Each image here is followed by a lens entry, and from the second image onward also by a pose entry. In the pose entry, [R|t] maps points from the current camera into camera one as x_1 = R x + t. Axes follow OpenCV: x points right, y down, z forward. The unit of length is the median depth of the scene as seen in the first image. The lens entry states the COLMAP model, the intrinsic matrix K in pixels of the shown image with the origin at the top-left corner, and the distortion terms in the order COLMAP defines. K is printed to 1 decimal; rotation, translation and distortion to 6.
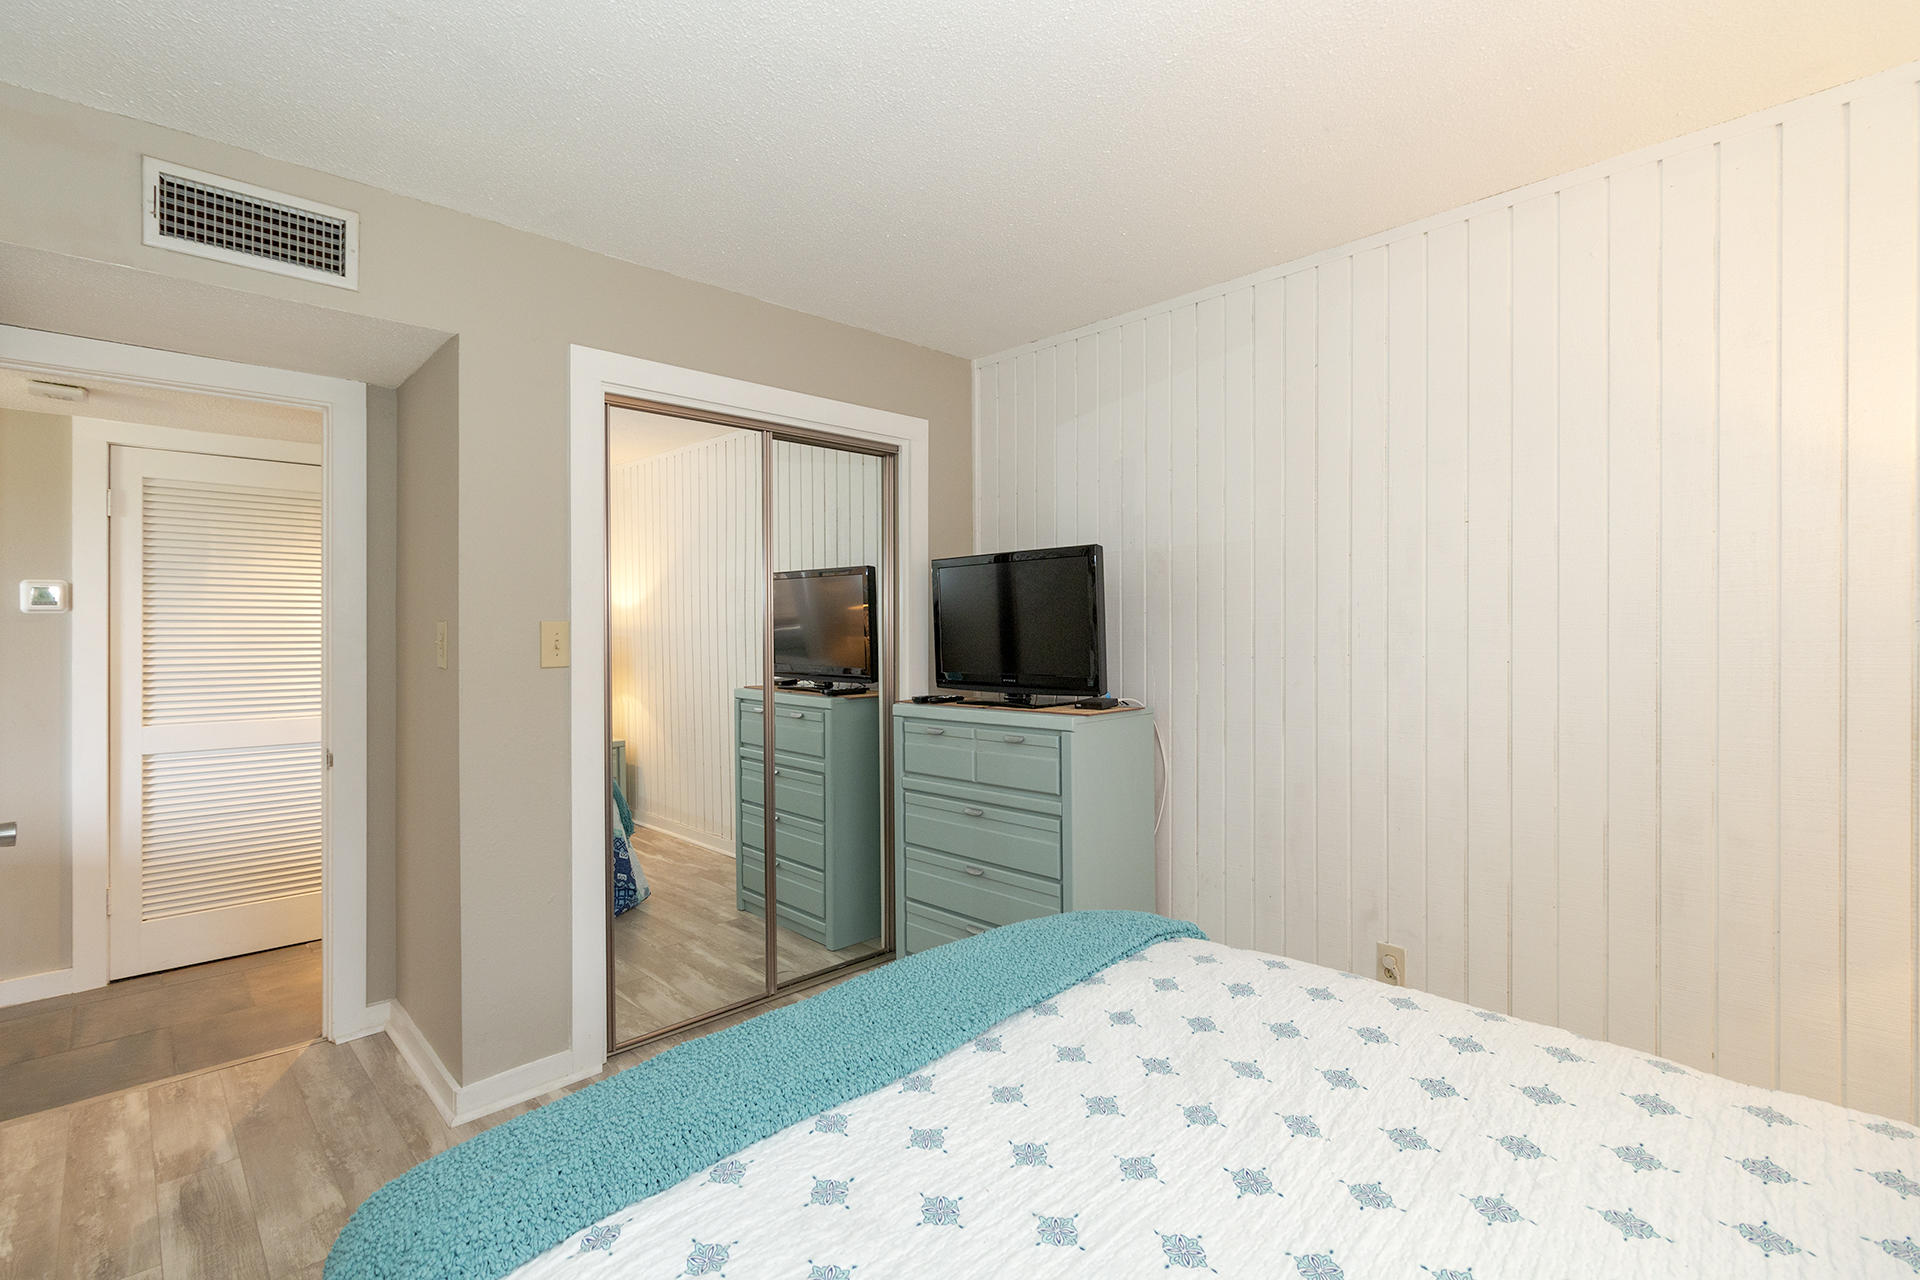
lens RADIAL K [[890.6, 0, 955.5], [0, 890.6, 635.4], [0, 0, 1]] dist [-0.002000, 0.000179]
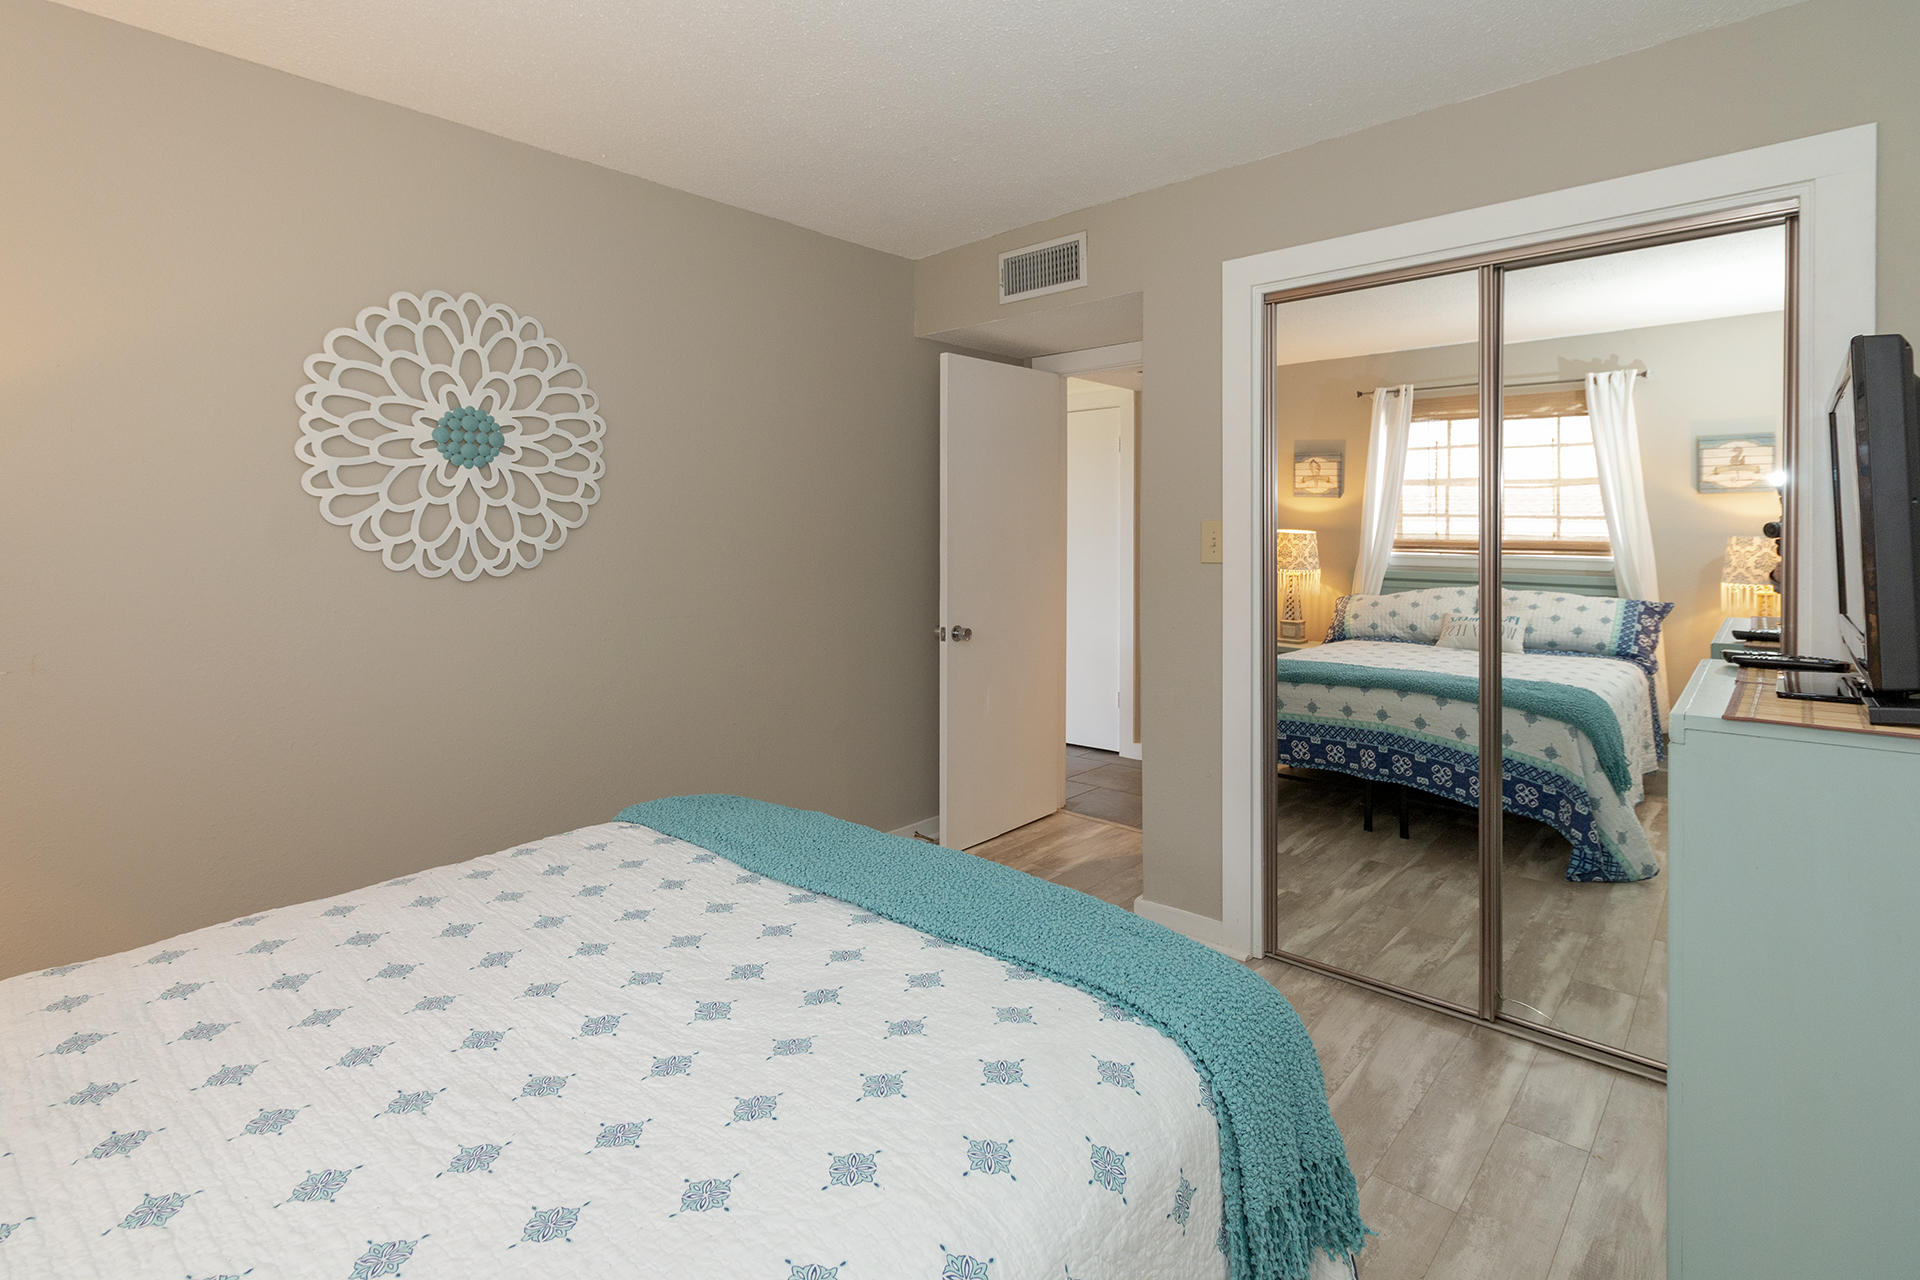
lens RADIAL K [[890.6, 0, 901.7], [0, 890.6, 525.3], [0, 0, 1]] dist [-0.002000, 0.000179]
pose [[0.043337, 0.000813, -0.999060, 0.724802], [-0.007033, 0.999975, 0.000509, -0.010220], [0.999036, 0.007005, 0.043342, 0.663653]]
